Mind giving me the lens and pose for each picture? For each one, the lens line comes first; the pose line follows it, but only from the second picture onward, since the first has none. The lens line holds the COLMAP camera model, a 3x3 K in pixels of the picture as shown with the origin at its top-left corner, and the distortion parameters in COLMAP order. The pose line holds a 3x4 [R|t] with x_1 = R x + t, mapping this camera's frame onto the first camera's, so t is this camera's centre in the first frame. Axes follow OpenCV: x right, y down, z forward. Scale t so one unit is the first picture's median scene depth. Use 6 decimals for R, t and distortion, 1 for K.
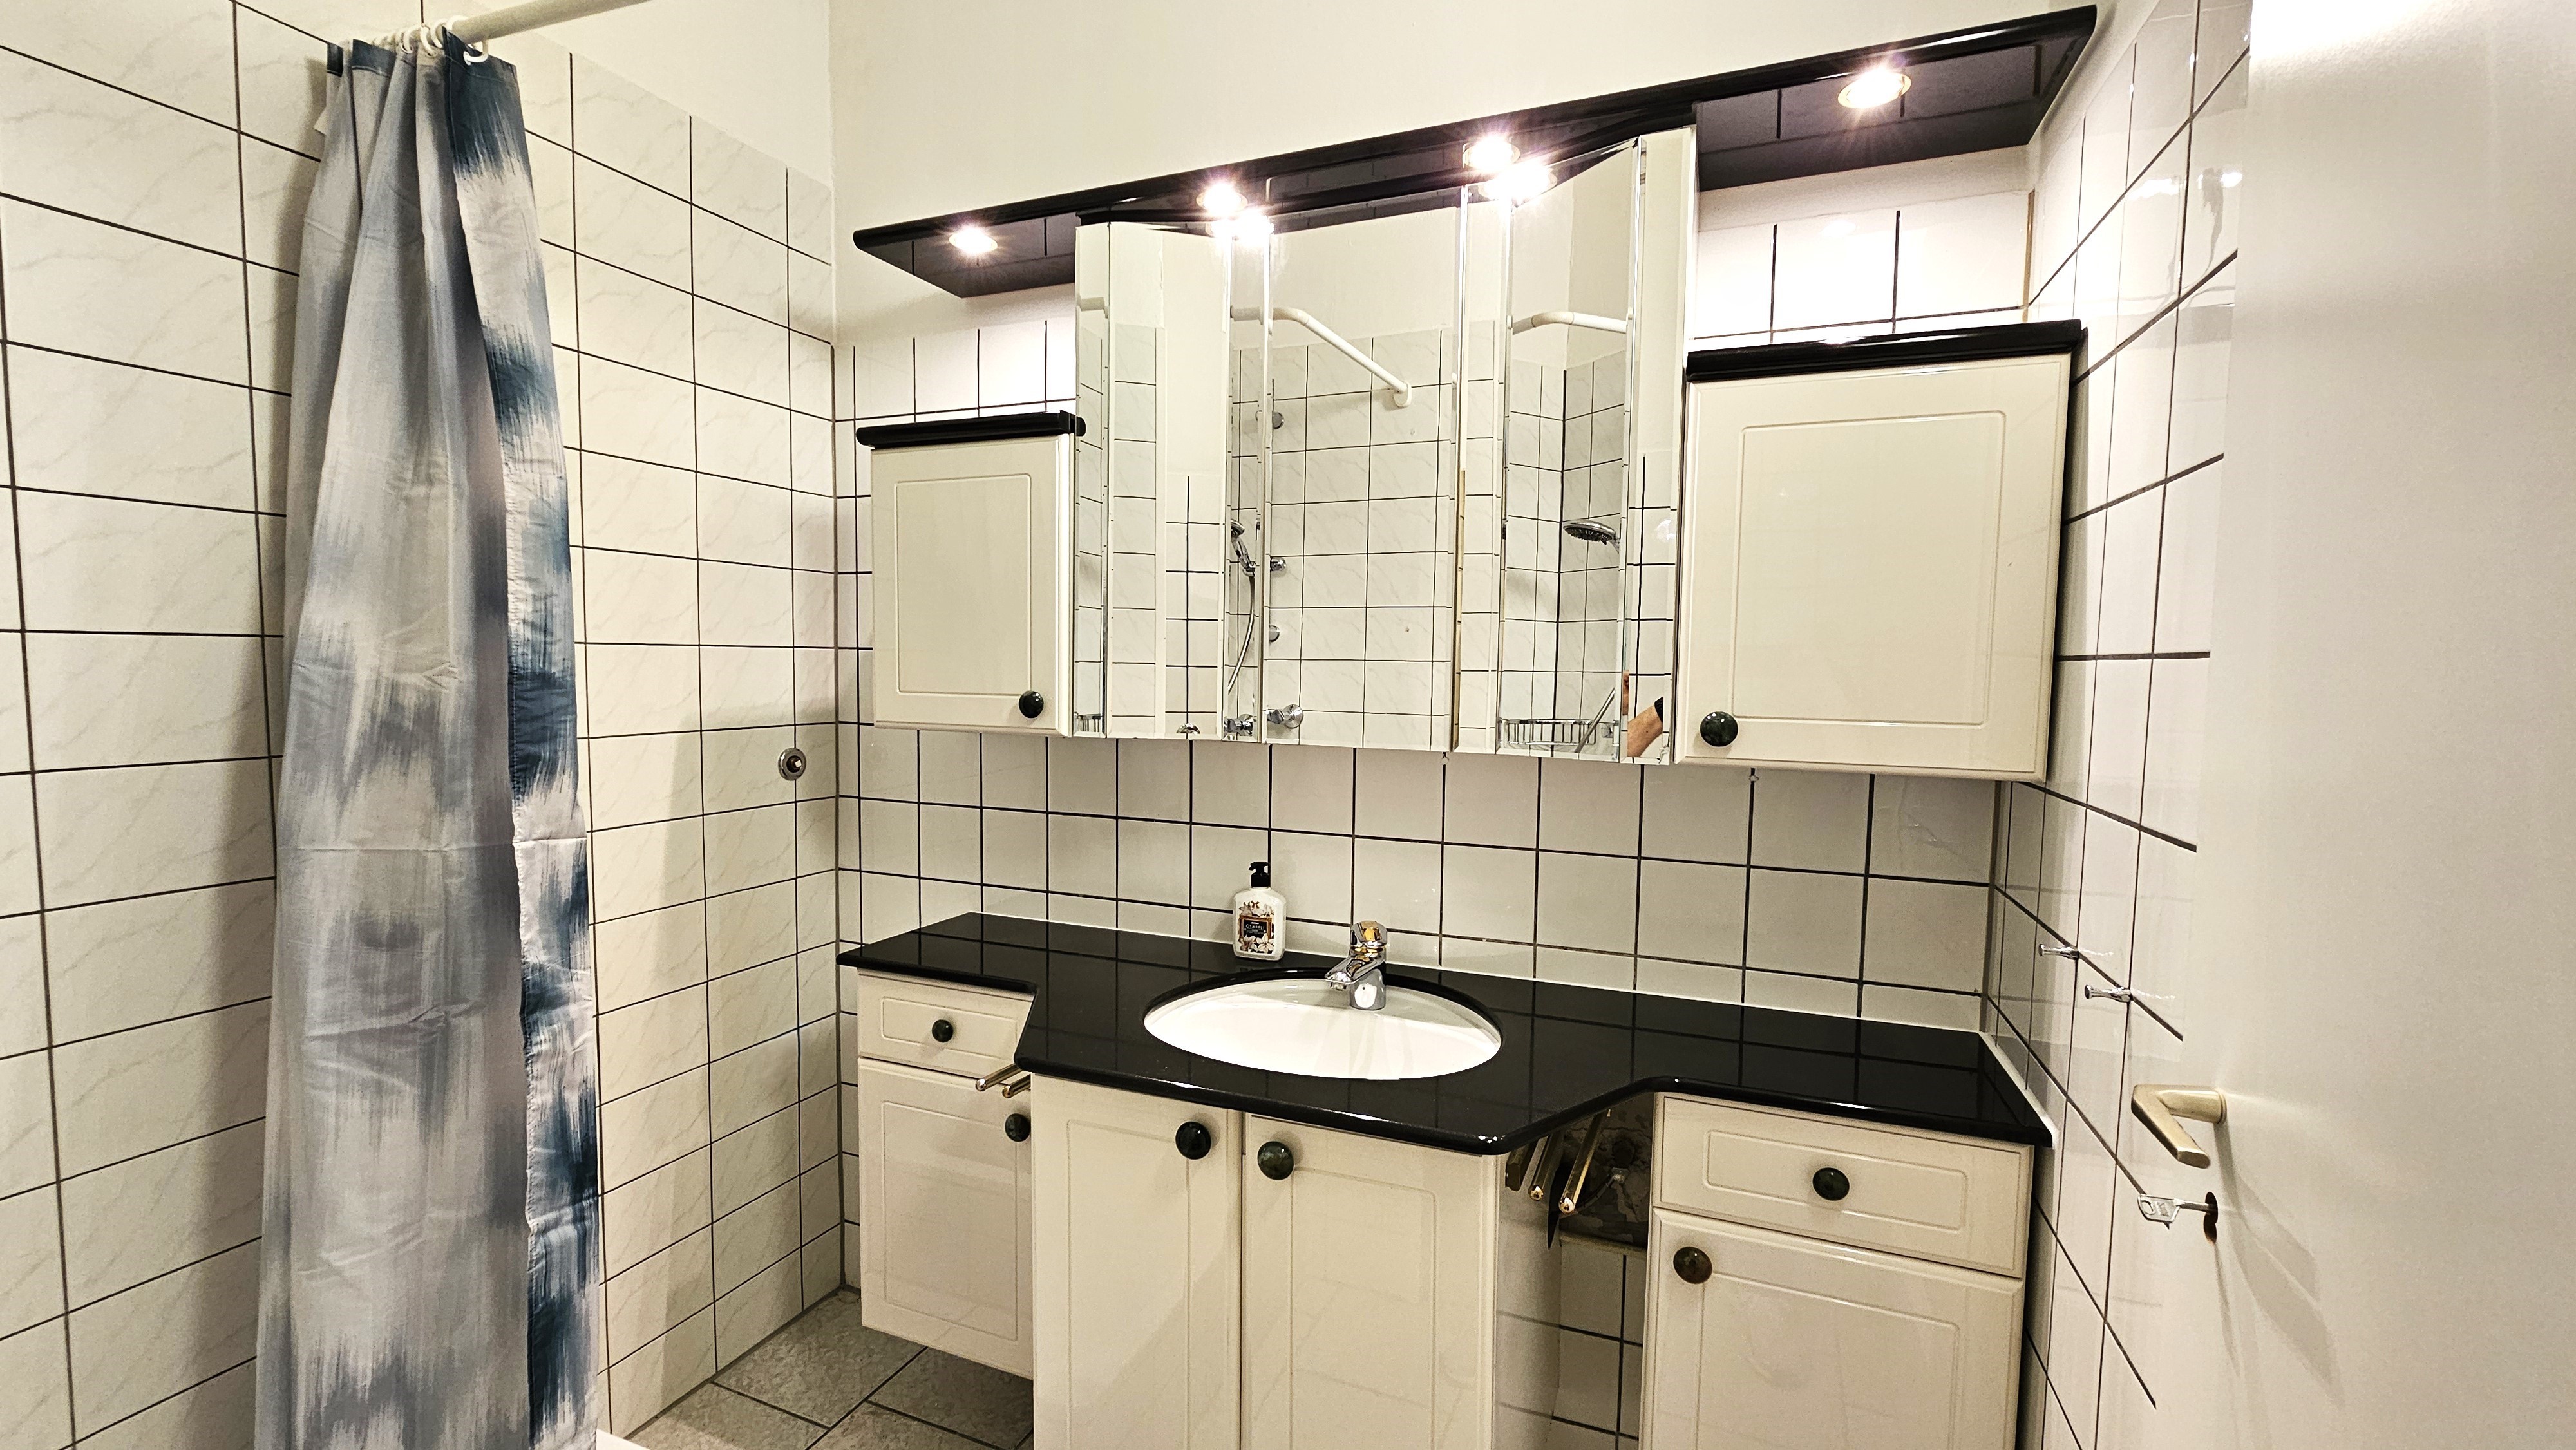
lens RADIAL K [[1048.5, 0, 1294.3], [0, 1048.5, 730.9], [0, 0, 1]] dist [-0.002818, 0.001036]
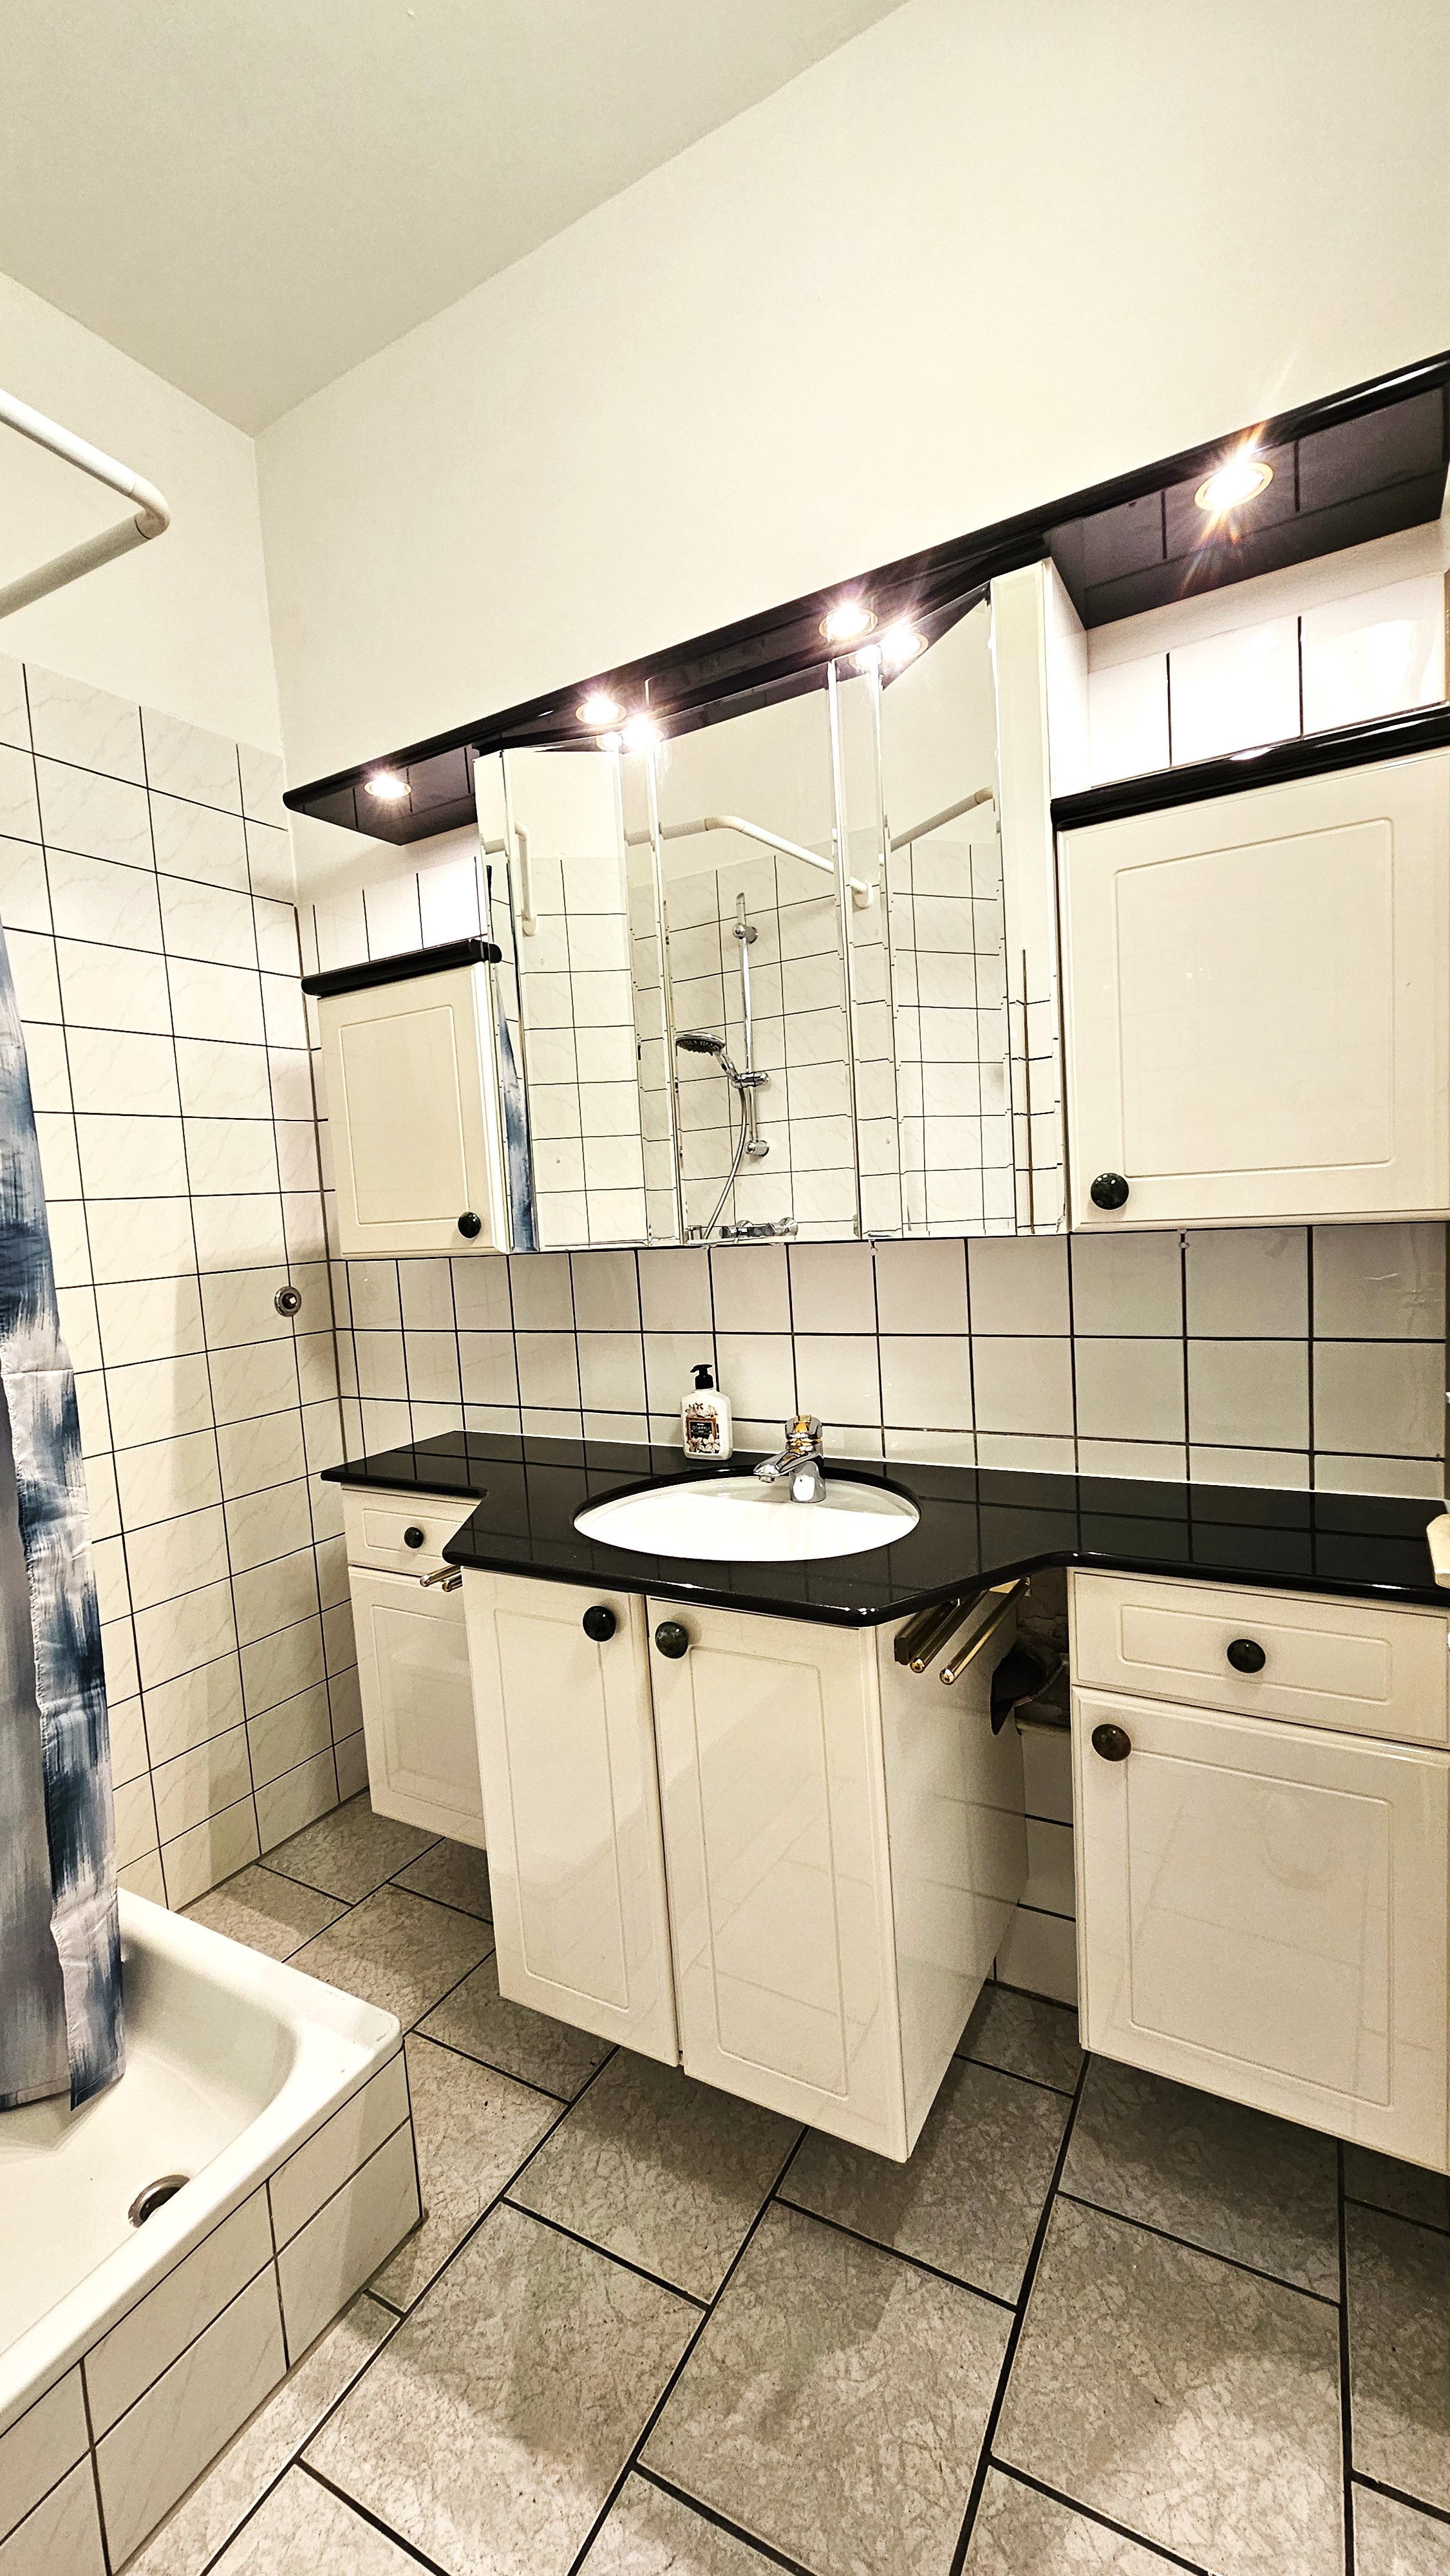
lens RADIAL K [[1048.5, 0, 706.1], [0, 1048.5, 1289.0], [0, 0, 1]] dist [-0.002818, 0.001036]
pose [[0.987289, -0.064141, -0.145415, 0.143199], [0.068060, 0.997436, 0.022130, 0.033966], [0.143623, -0.031746, 0.989123, -0.004663]]
